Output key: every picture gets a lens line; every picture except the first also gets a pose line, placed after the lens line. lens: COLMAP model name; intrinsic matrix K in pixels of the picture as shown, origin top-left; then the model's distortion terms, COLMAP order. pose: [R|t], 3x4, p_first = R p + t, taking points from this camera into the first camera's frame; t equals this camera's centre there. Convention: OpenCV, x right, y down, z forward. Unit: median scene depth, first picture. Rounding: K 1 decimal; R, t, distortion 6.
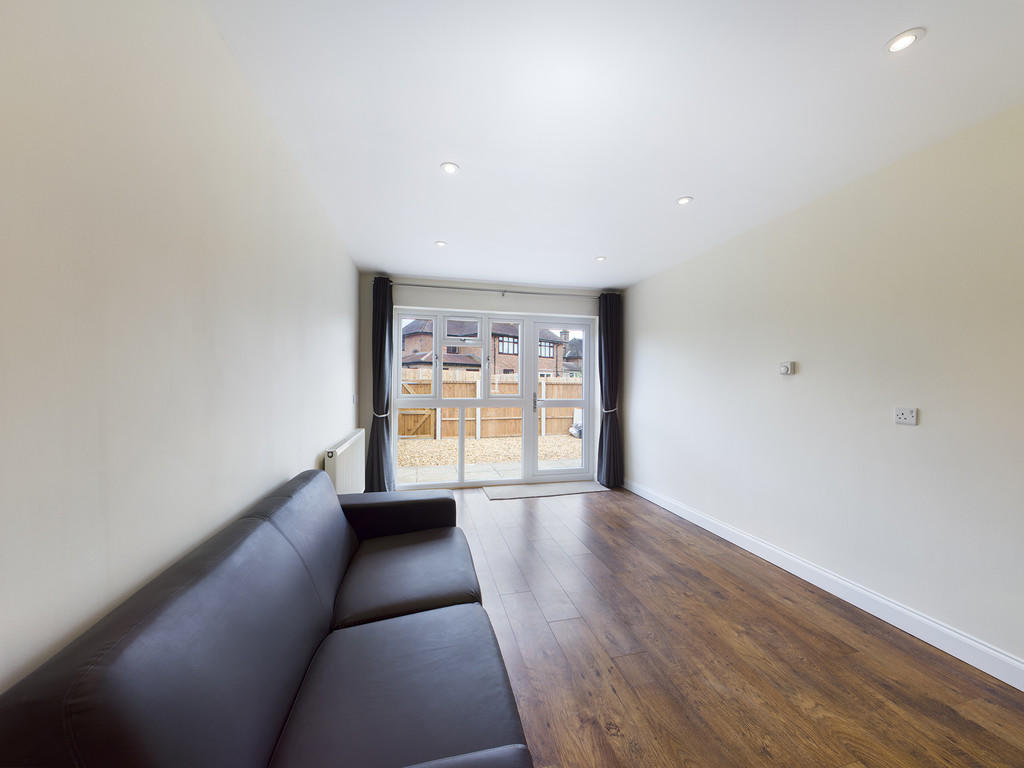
lens RADIAL K [[374.7, 0, 511.3], [0, 374.7, 384.1], [0, 0, 1]] dist [0.000280, 0.000163]
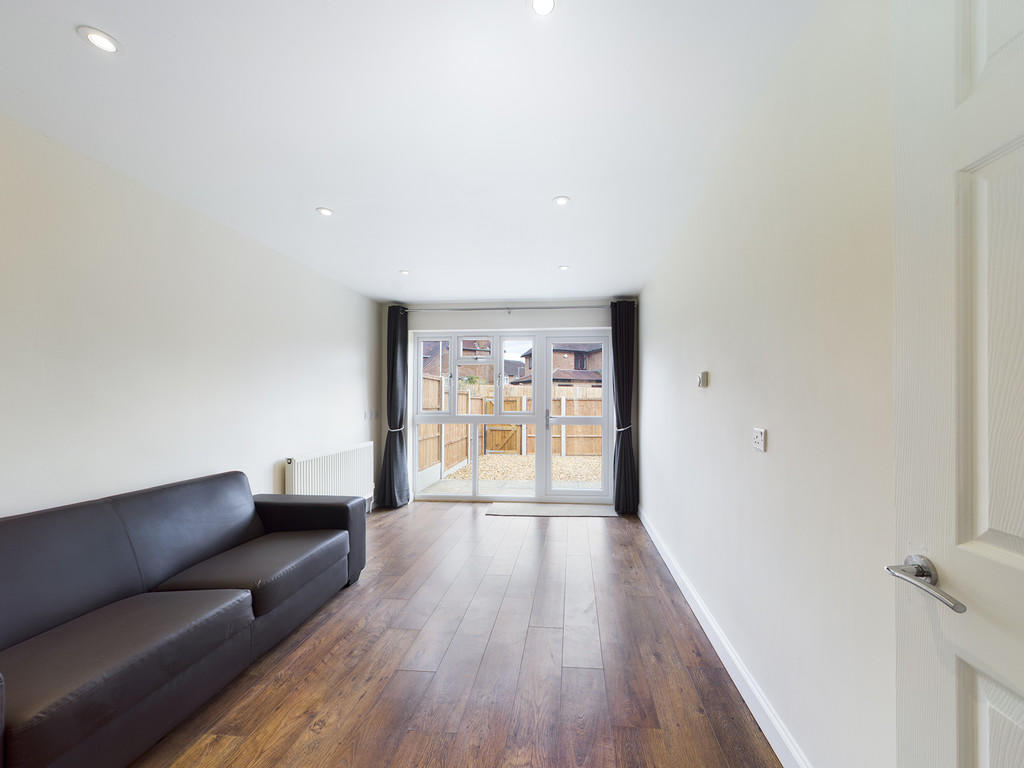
lens RADIAL K [[374.7, 0, 492.9], [0, 374.7, 398.2], [0, 0, 1]] dist [0.000280, 0.000163]
pose [[0.948016, -0.010595, -0.318046, 0.238252], [0.008386, 0.999930, -0.008313, 0.000393], [0.318112, 0.005214, 0.948039, 0.031033]]
